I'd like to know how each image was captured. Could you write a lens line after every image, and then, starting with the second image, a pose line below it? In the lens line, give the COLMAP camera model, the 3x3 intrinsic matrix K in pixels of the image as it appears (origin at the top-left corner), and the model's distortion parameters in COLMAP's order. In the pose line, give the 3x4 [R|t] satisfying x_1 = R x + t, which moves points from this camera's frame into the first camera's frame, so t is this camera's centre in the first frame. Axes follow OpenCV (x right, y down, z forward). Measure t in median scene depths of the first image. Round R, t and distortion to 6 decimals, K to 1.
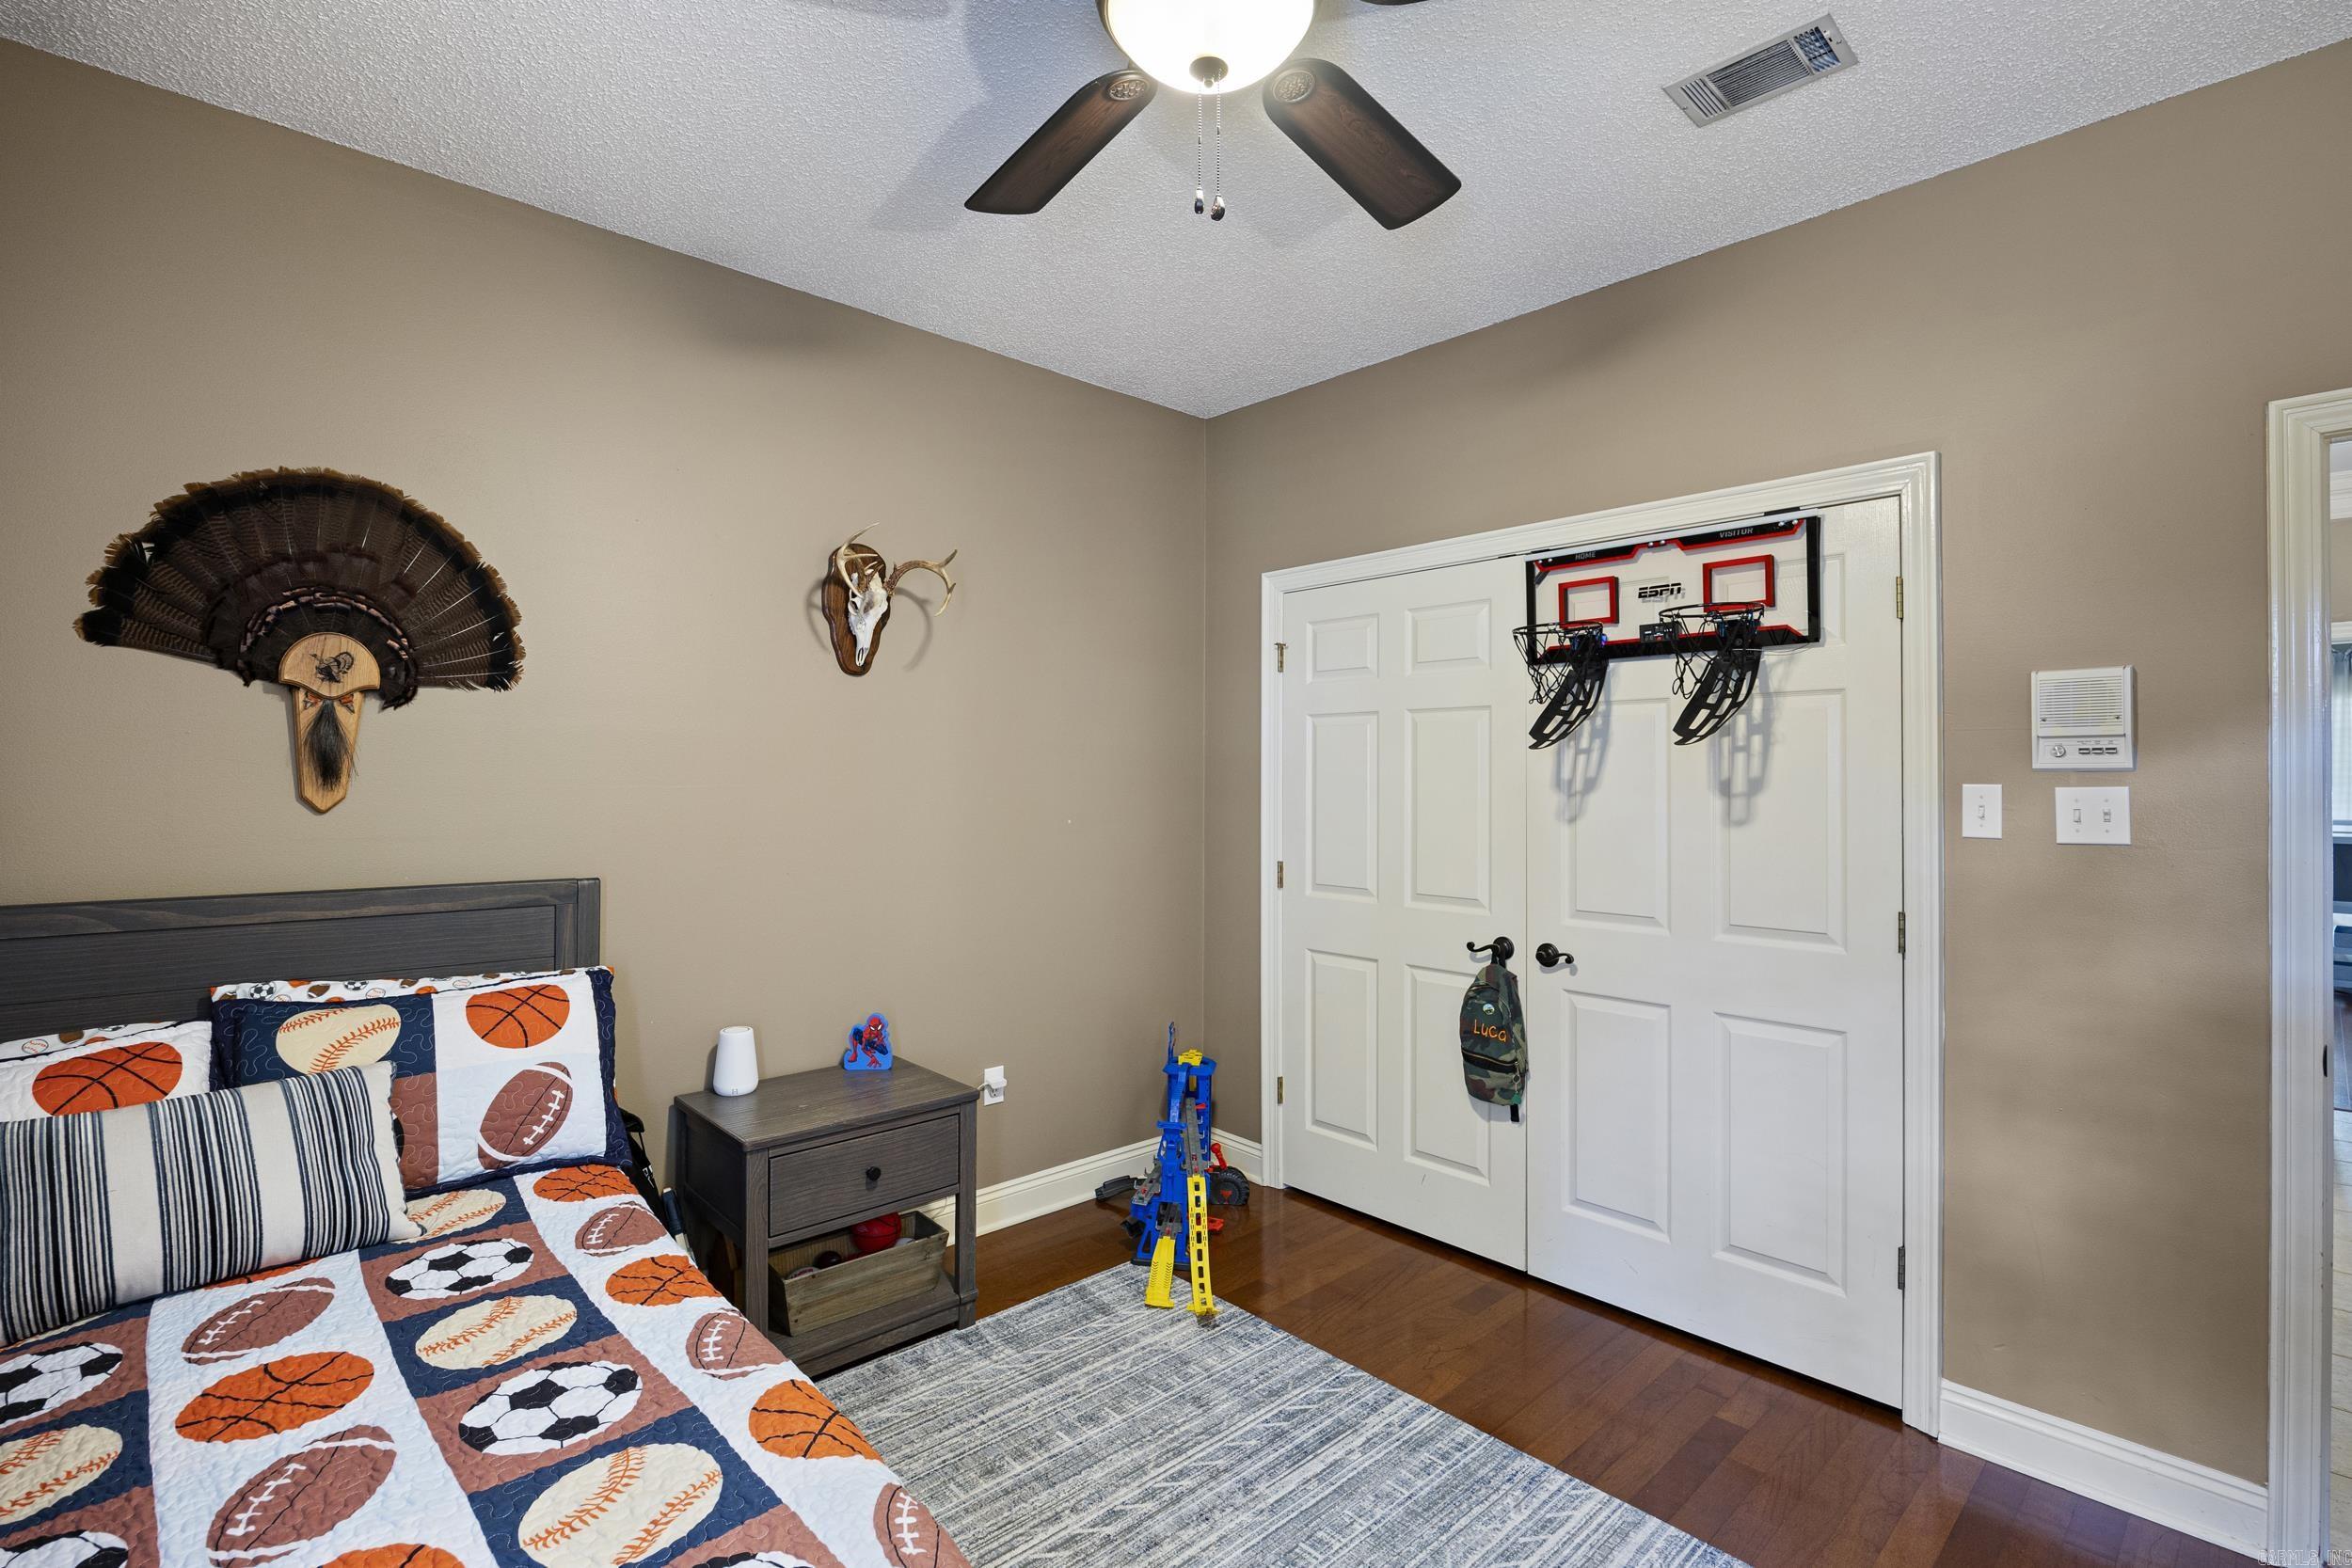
lens RADIAL K [[1067.5, 0, 1181.6], [0, 1067.5, 786.7], [0, 0, 1]] dist [-0.009327, 0.000421]
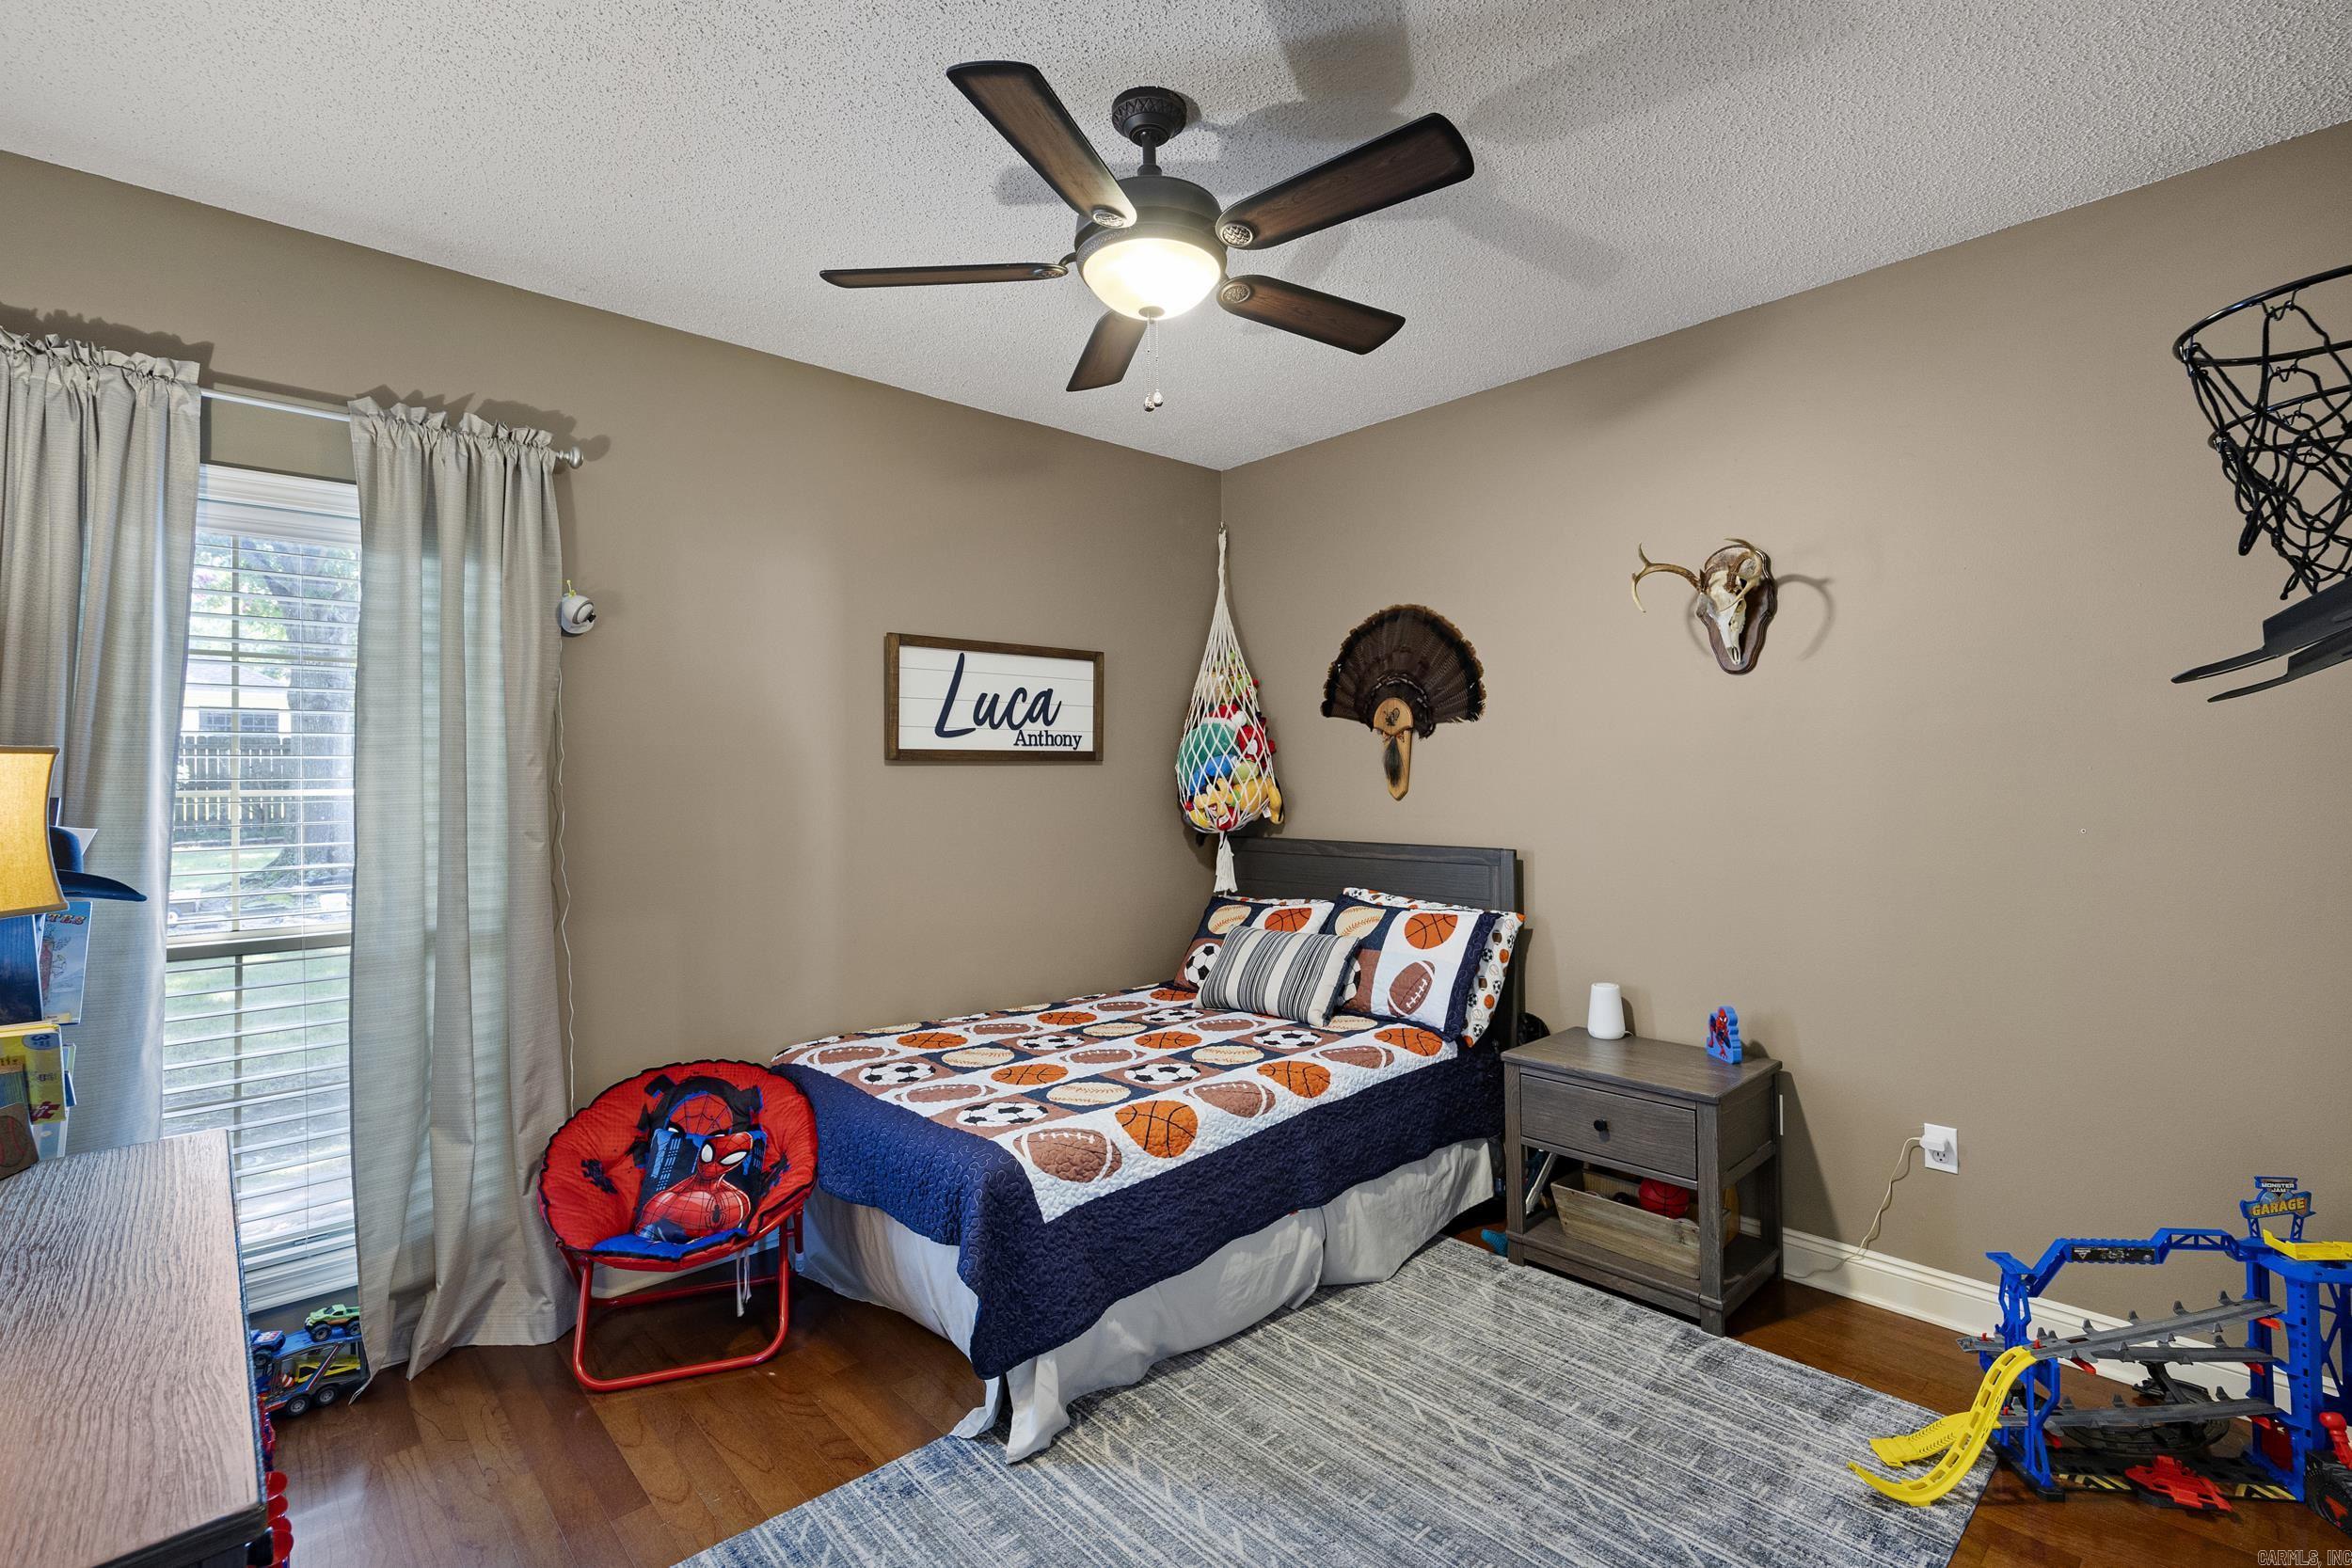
lens RADIAL K [[1067.5, 0, 1182.2], [0, 1067.5, 776.9], [0, 0, 1]] dist [-0.009327, 0.000421]
pose [[-0.001121, -0.002981, -0.999995, 0.944075], [0.008855, 0.999956, -0.002991, -0.010430], [0.999960, -0.008858, -0.001094, 0.623198]]
